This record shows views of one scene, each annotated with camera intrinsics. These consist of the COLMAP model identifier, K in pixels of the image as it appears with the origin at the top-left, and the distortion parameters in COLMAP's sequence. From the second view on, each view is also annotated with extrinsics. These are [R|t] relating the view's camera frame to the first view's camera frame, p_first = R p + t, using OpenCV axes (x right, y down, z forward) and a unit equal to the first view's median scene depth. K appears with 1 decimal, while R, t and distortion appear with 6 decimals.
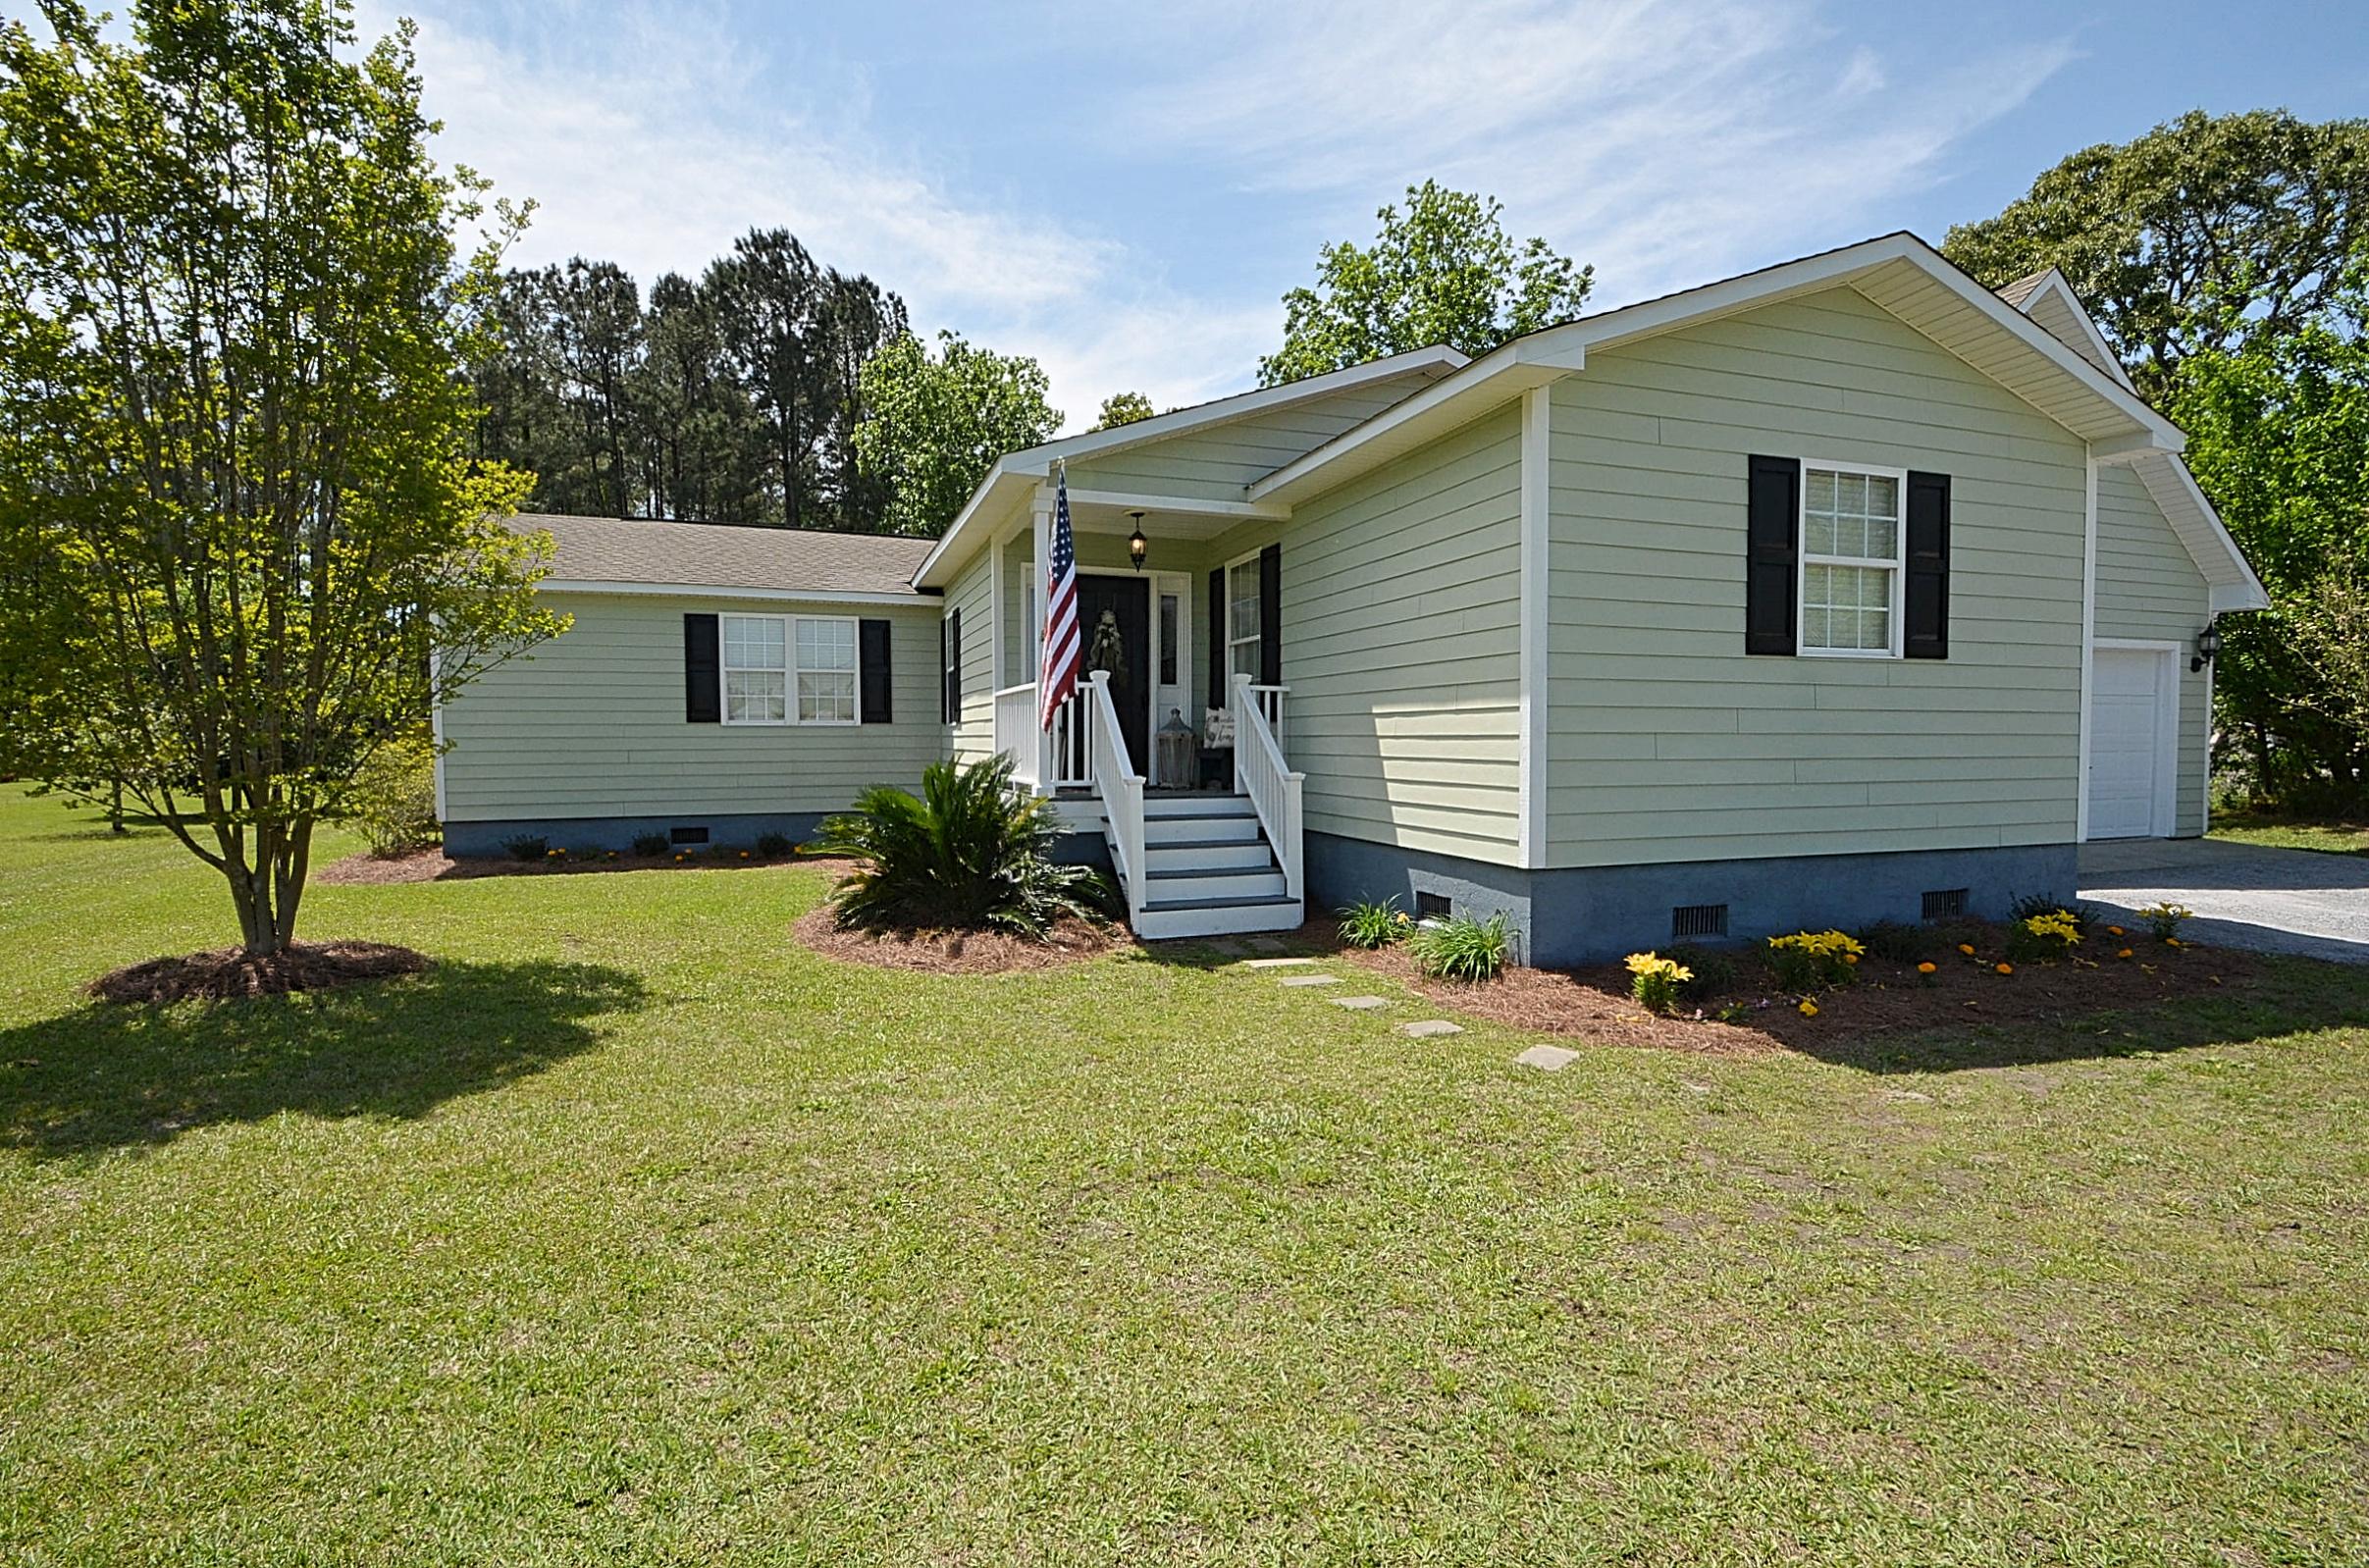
lens RADIAL K [[1110.8, 0, 1184.5], [0, 1110.8, 784.0], [0, 0, 1]] dist [0.004279, -0.018823]
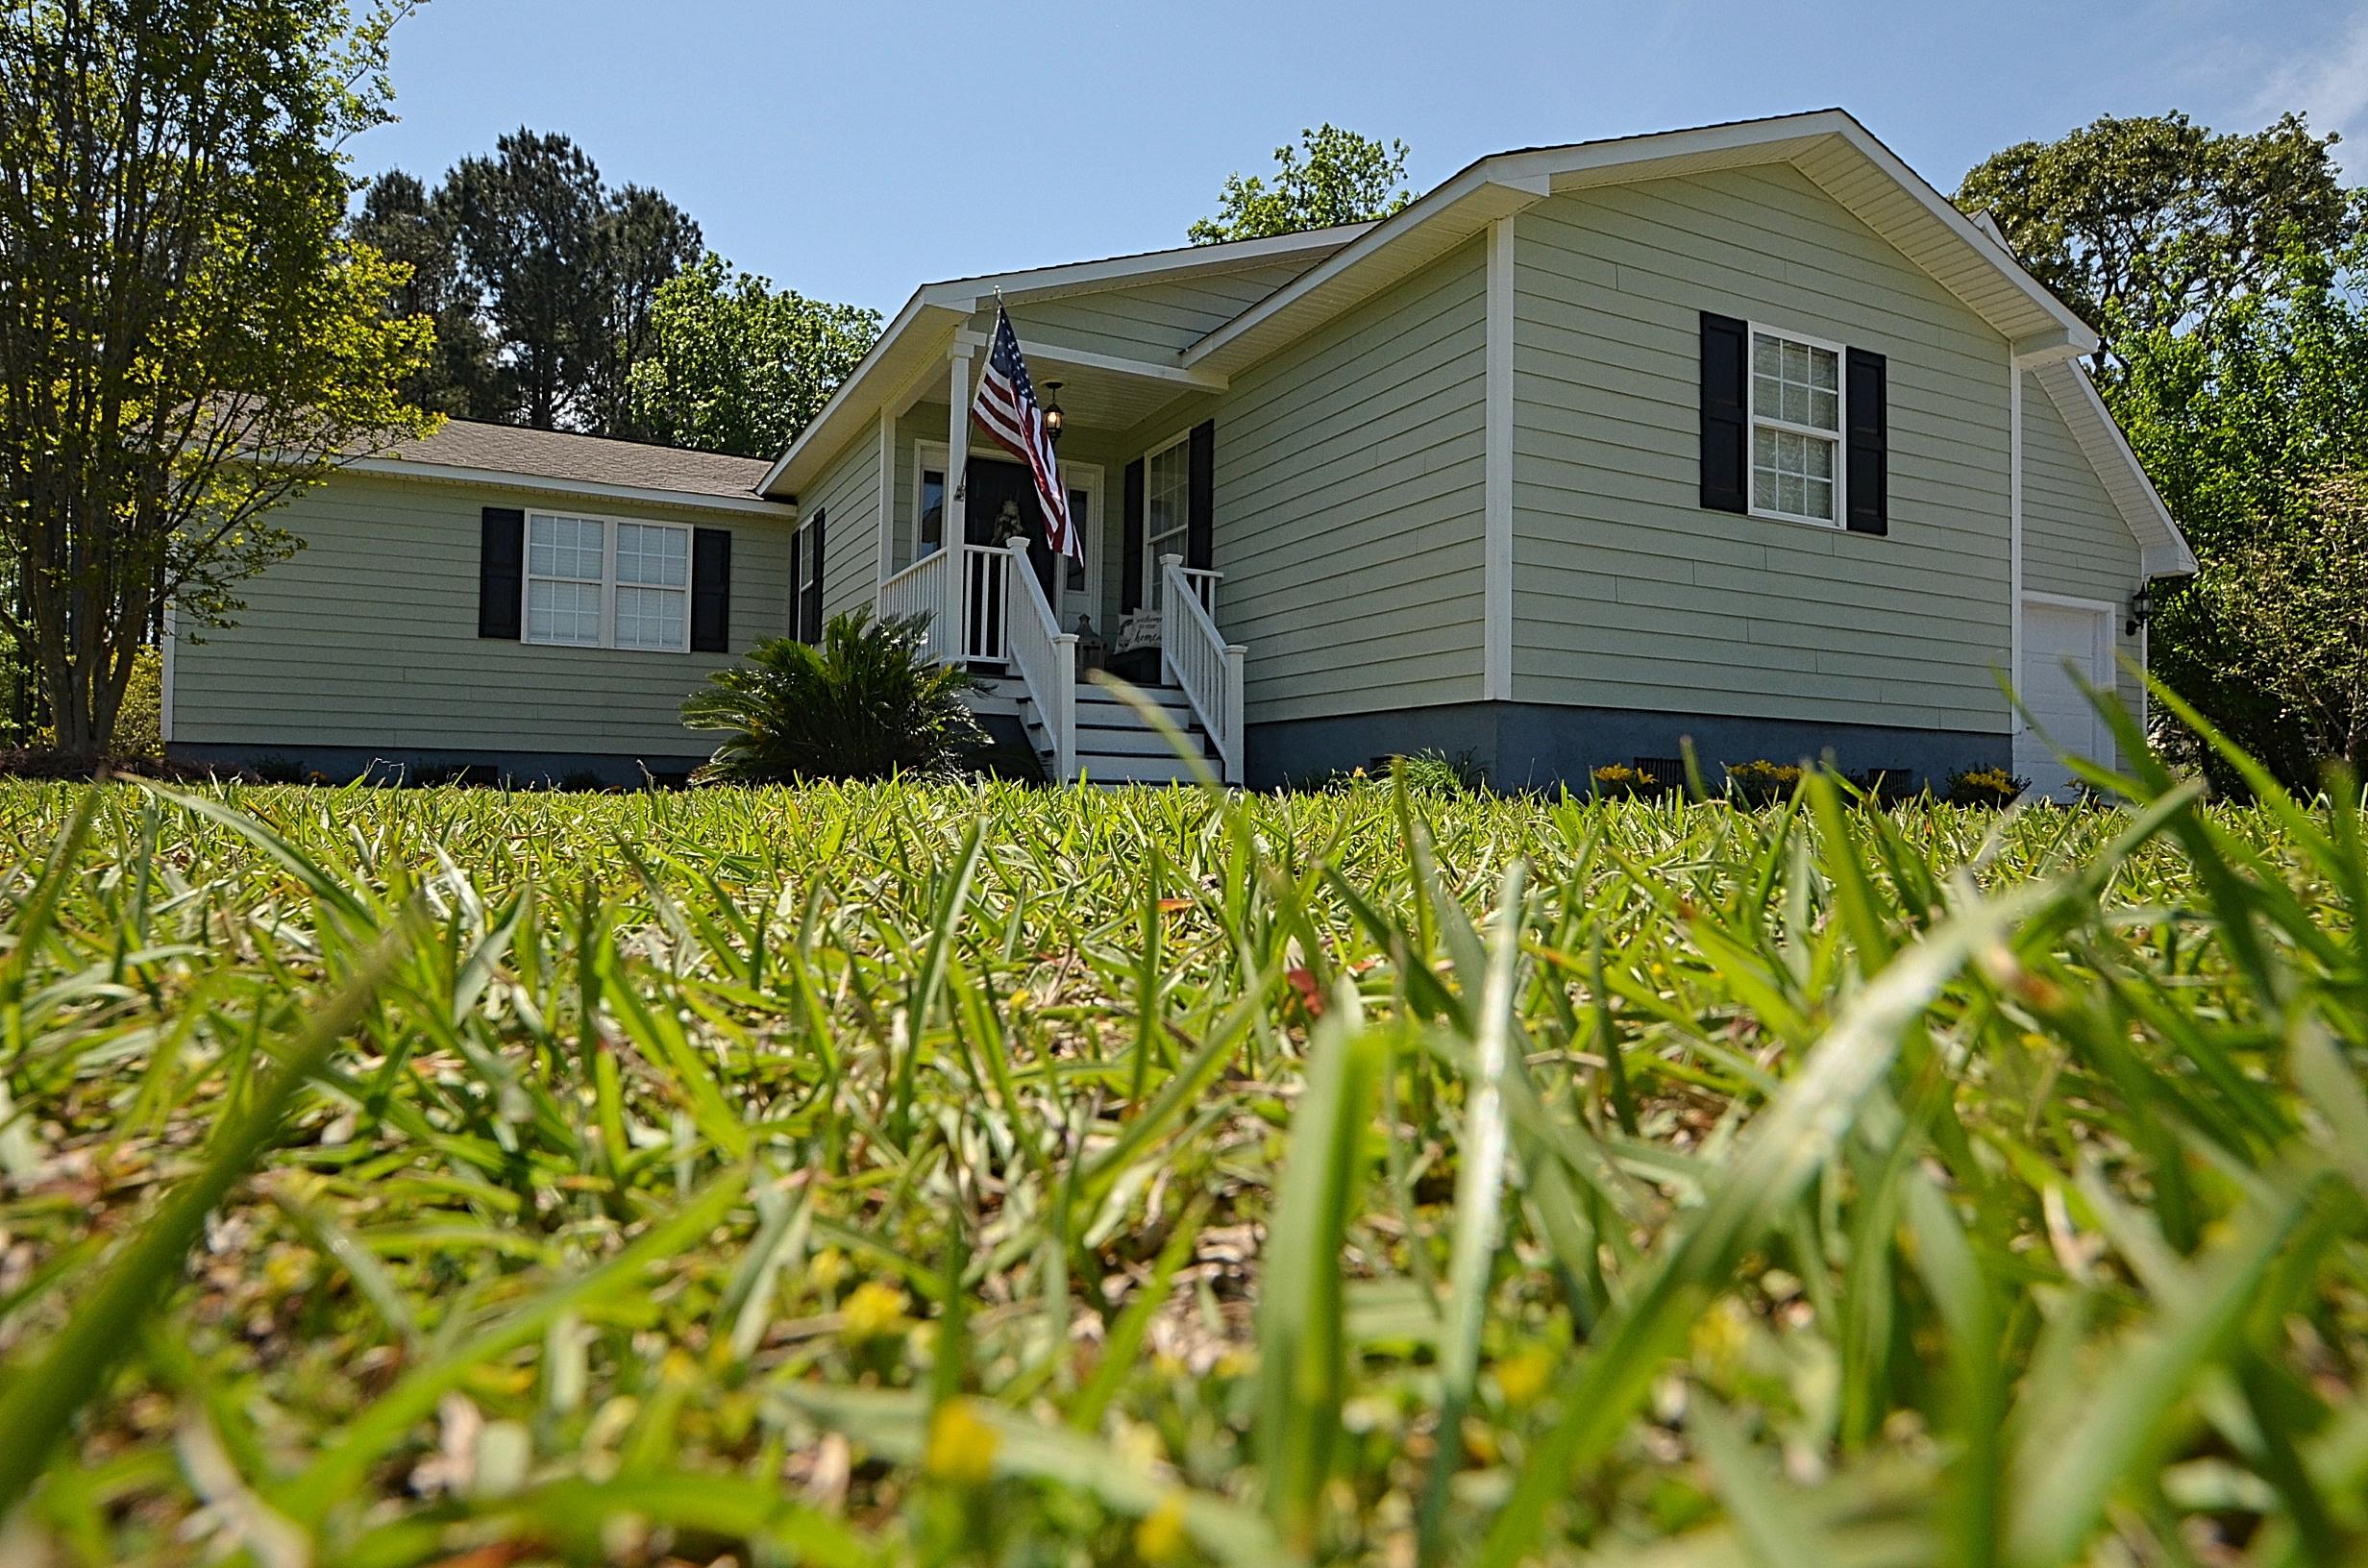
lens RADIAL K [[1391.1, 0, 1191.8], [0, 1391.1, 777.2], [0, 0, 1]] dist [-0.032604, 0.002532]
pose [[0.991536, 0.023760, 0.127641, -0.083702], [-0.015443, 0.997716, -0.065756, 0.180609], [-0.128912, 0.063228, 0.989638, -0.130170]]
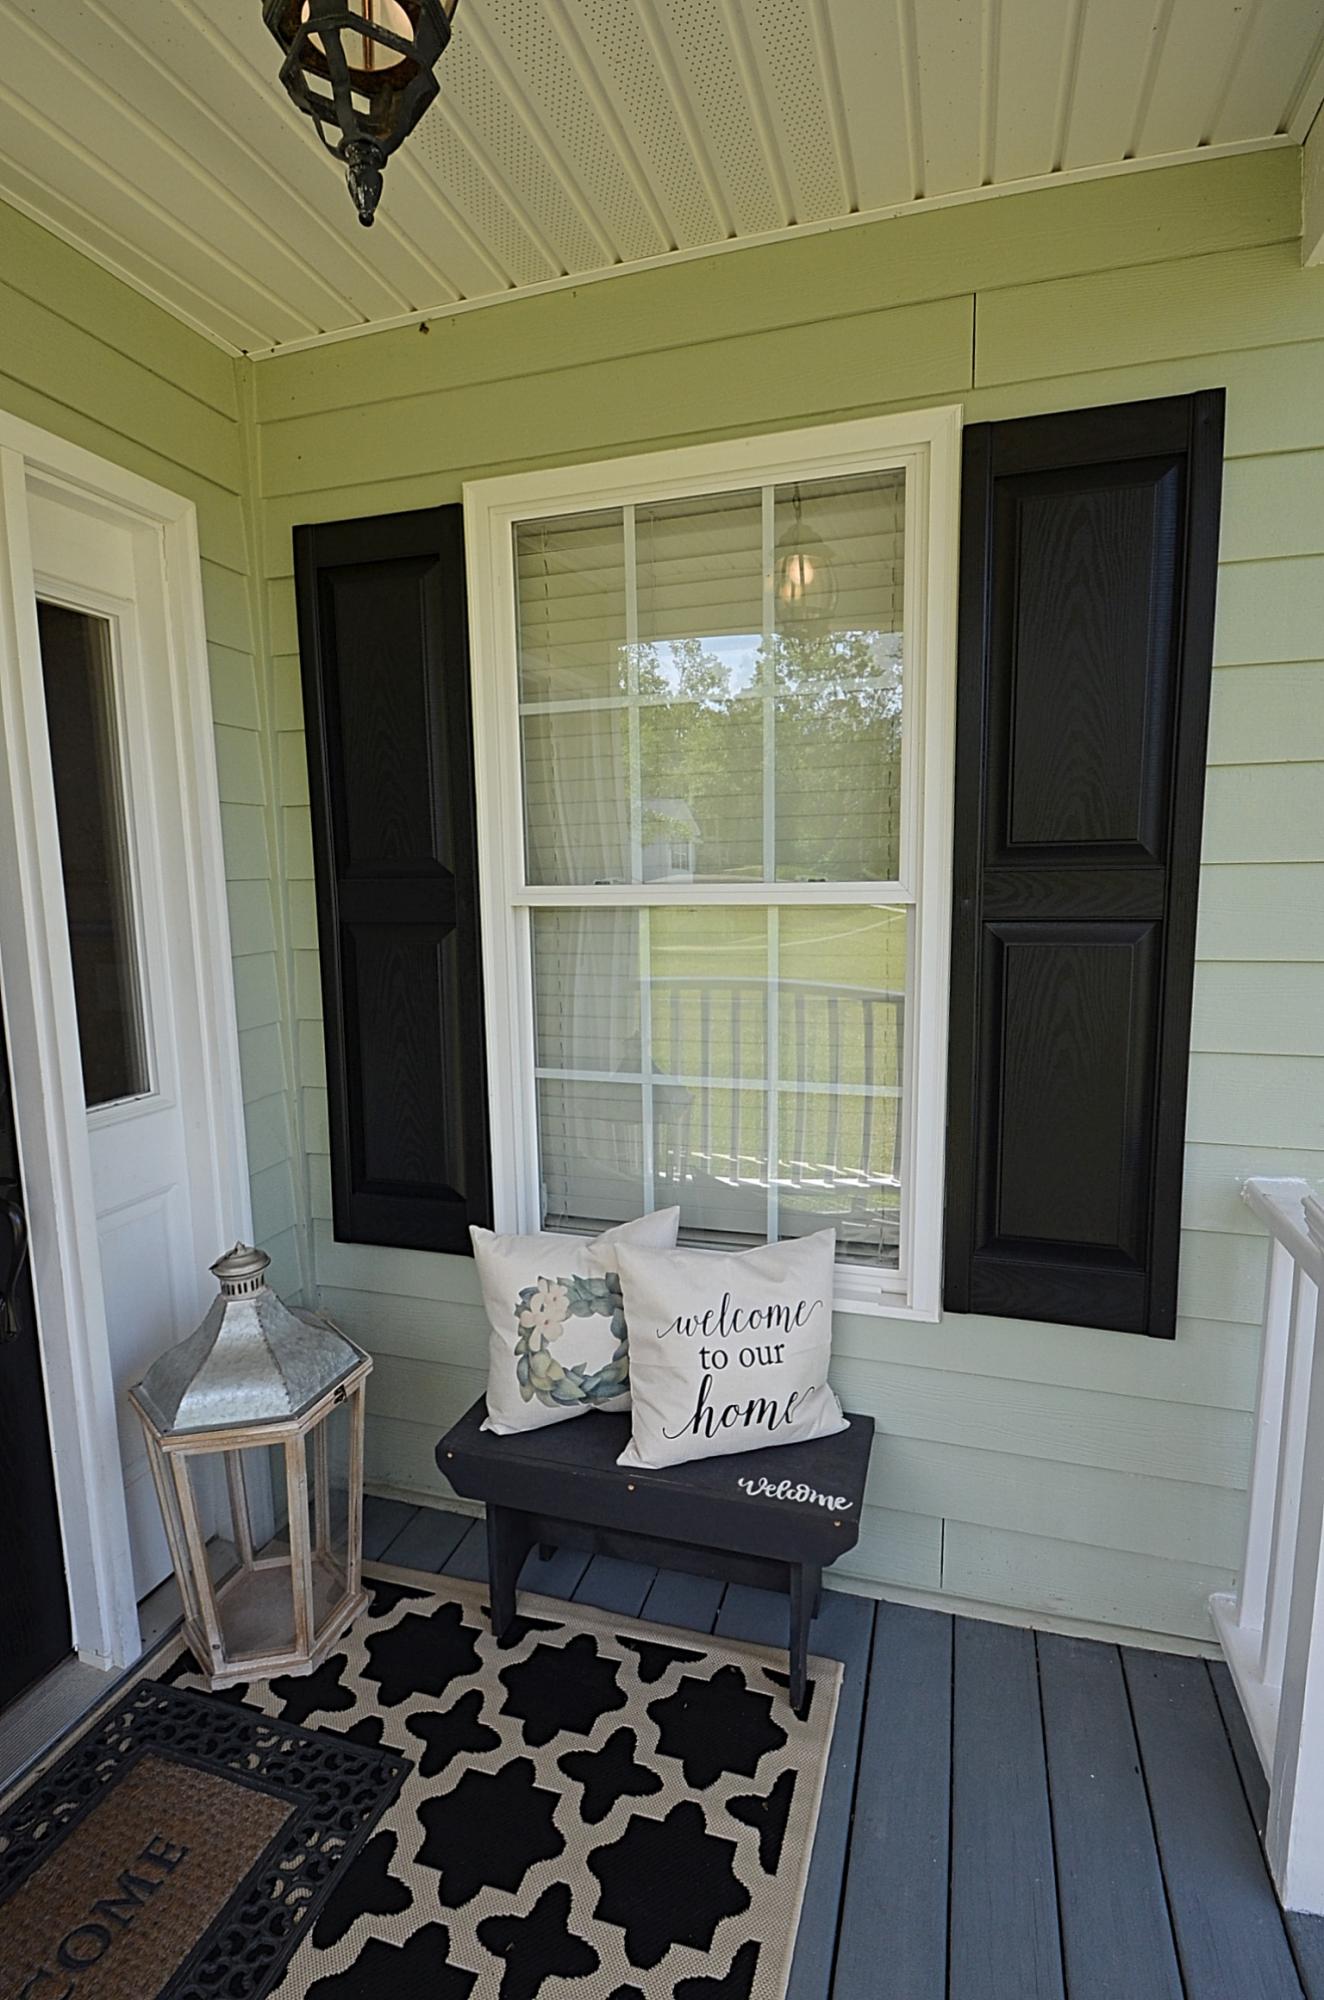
lens RADIAL K [[959.2, 0, 669.7], [0, 959.2, 1016.1], [0, 0, 1]] dist [0.002009, -0.014238]
pose [[0.592865, -0.118737, 0.796501, -0.119924], [0.045148, 0.992416, 0.114337, -0.164409], [-0.804036, -0.031826, 0.593729, 1.155261]]
